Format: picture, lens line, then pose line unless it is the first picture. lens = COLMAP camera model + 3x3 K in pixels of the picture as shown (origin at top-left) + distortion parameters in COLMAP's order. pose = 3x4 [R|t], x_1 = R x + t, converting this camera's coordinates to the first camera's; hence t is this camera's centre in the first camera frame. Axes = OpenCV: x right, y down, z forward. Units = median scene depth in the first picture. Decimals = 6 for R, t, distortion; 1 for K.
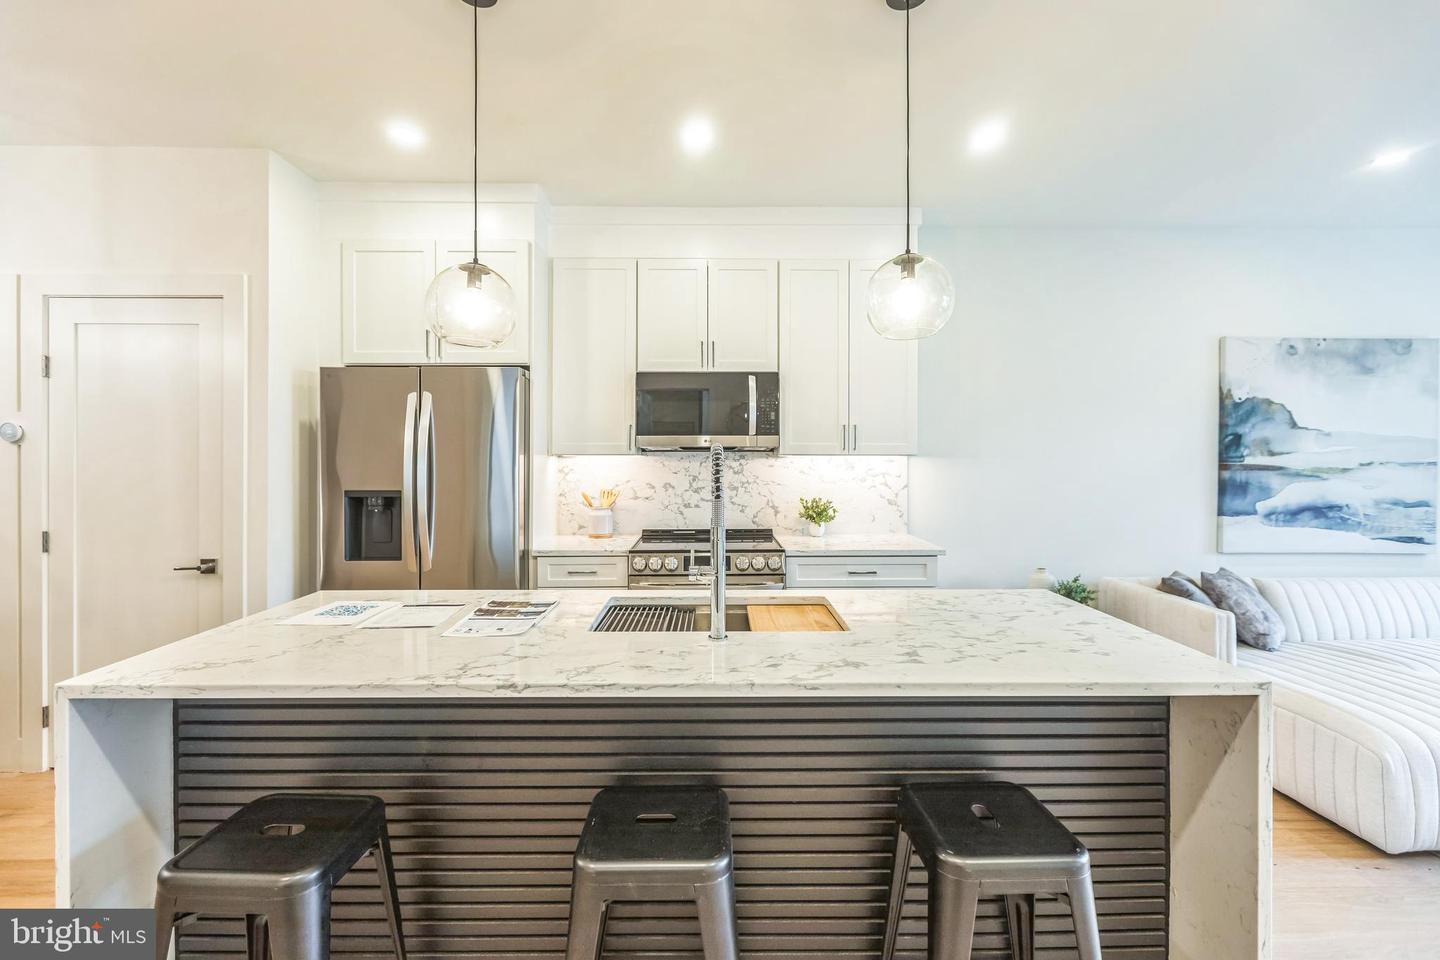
lens RADIAL K [[650.7, 0, 715.5], [0, 650.7, 453.8], [0, 0, 1]] dist [0.001081, -0.000321]
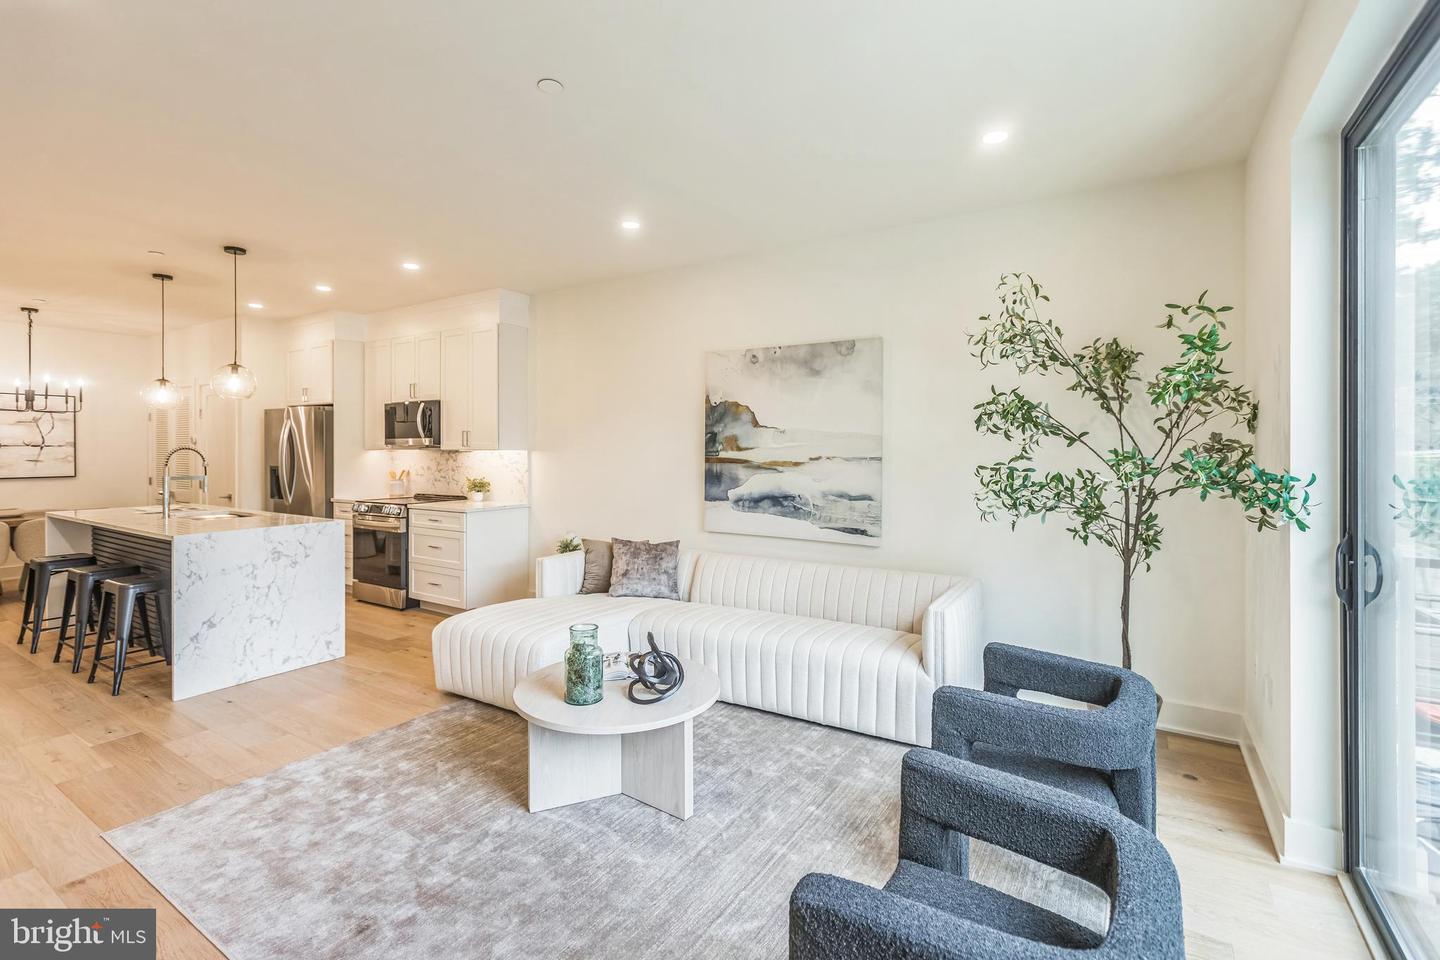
lens RADIAL K [[653.6, 0, 715.1], [0, 653.6, 447.6], [0, 0, 1]] dist [0.000563, 0.000132]
pose [[0.835279, -0.000551, -0.549826, 1.463446], [0.001720, 0.999997, 0.001612, -0.004565], [0.549824, -0.002292, 0.835278, -0.004073]]
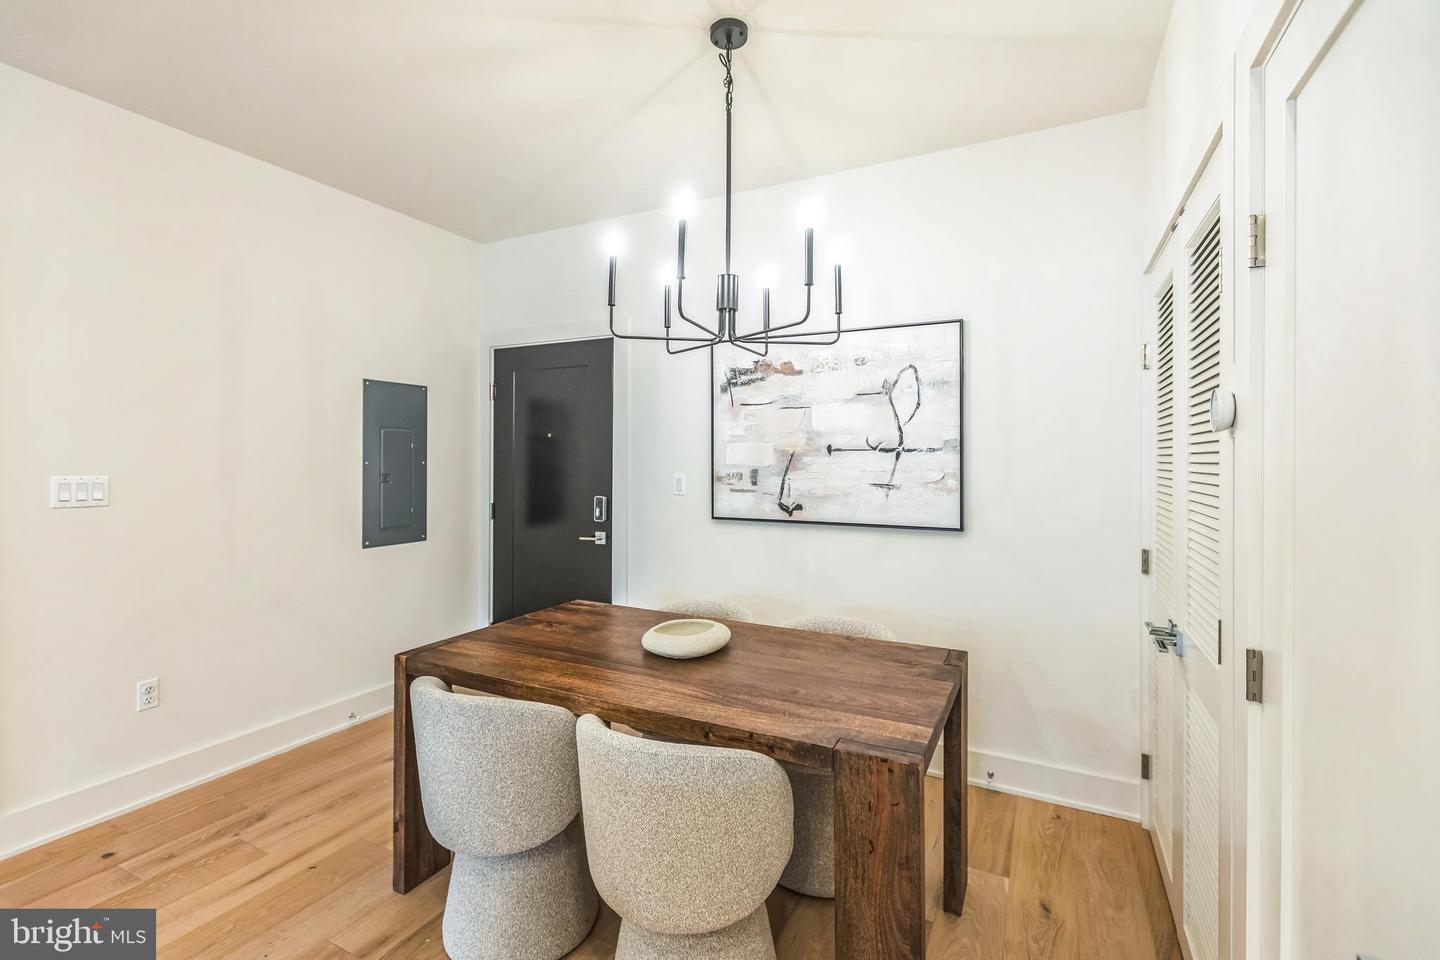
lens RADIAL K [[644.5, 0, 720.4], [0, 644.5, 453.3], [0, 0, 1]] dist [-0.000962, -0.000178]
pose [[-0.465837, -0.007377, -0.884840, -0.391718], [-0.004077, 0.999973, -0.006191, -0.000582], [0.884861, 0.000724, -0.465854, 0.660550]]
